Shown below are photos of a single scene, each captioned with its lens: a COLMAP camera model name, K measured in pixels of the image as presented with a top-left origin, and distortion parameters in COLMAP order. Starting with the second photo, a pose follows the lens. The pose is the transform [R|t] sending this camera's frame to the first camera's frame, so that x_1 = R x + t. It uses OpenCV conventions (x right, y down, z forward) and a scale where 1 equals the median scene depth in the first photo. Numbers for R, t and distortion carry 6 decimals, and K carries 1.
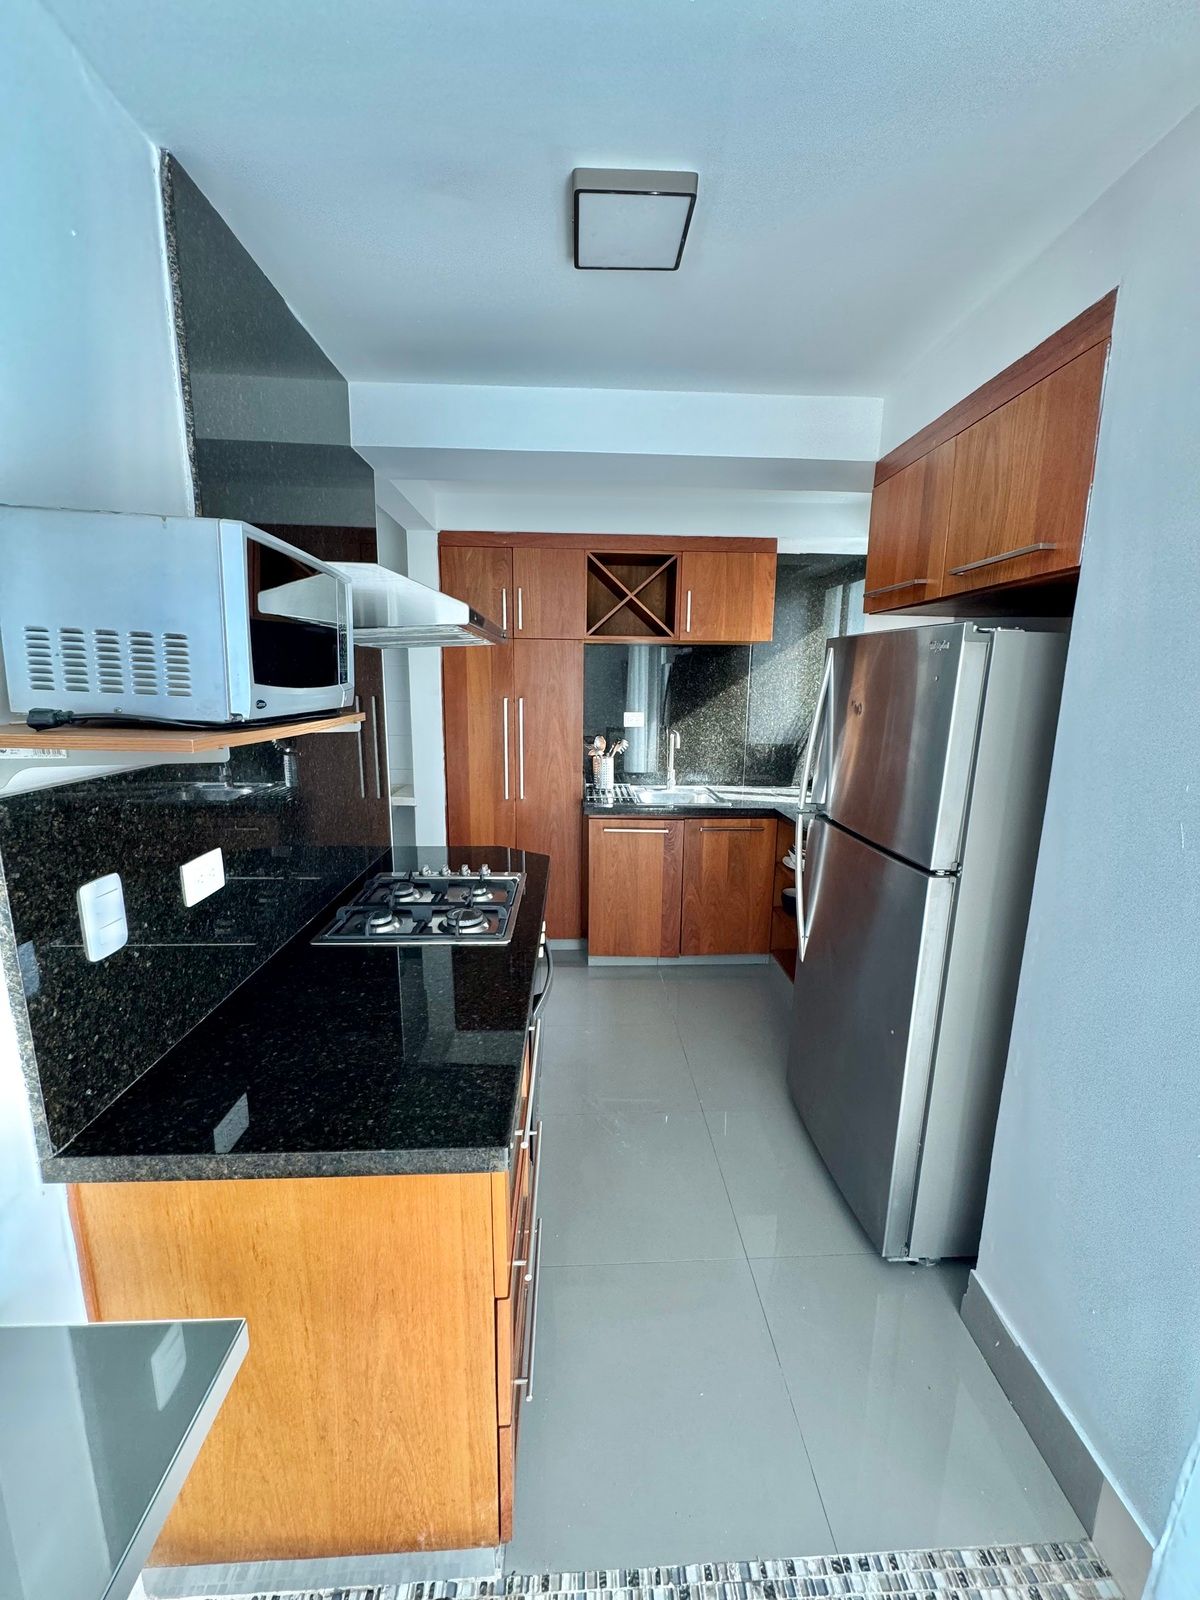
lens RADIAL K [[638.7, 0, 601.2], [0, 638.7, 801.7], [0, 0, 1]] dist [0.000277, -0.000163]
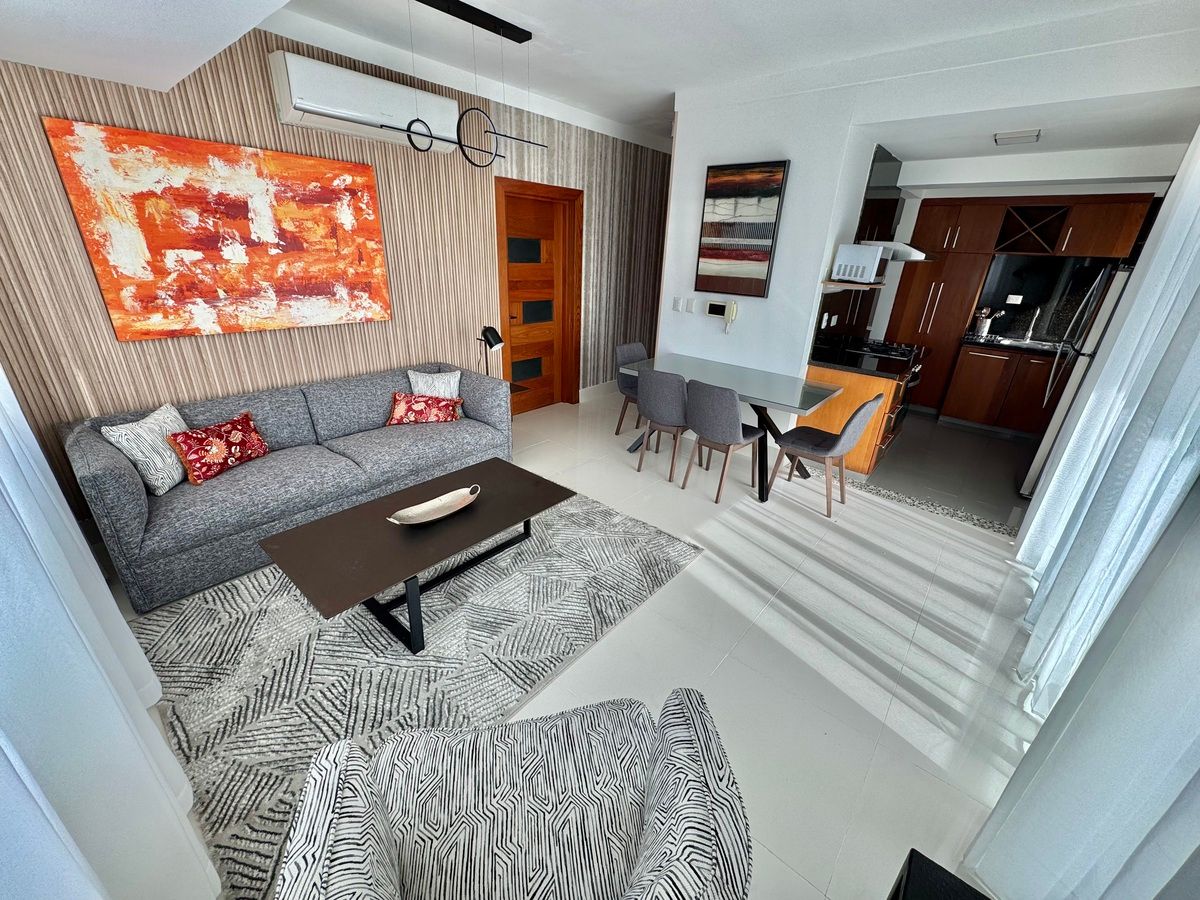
lens RADIAL K [[479.0, 0, 598.3], [0, 479.0, 453.4], [0, 0, 1]] dist [0.000277, -0.000163]
pose [[0.733805, 0.280221, -0.618875, 0.174930], [-0.157541, 0.956325, 0.246218, 0.161144], [0.660841, -0.083178, 0.745902, -0.958259]]
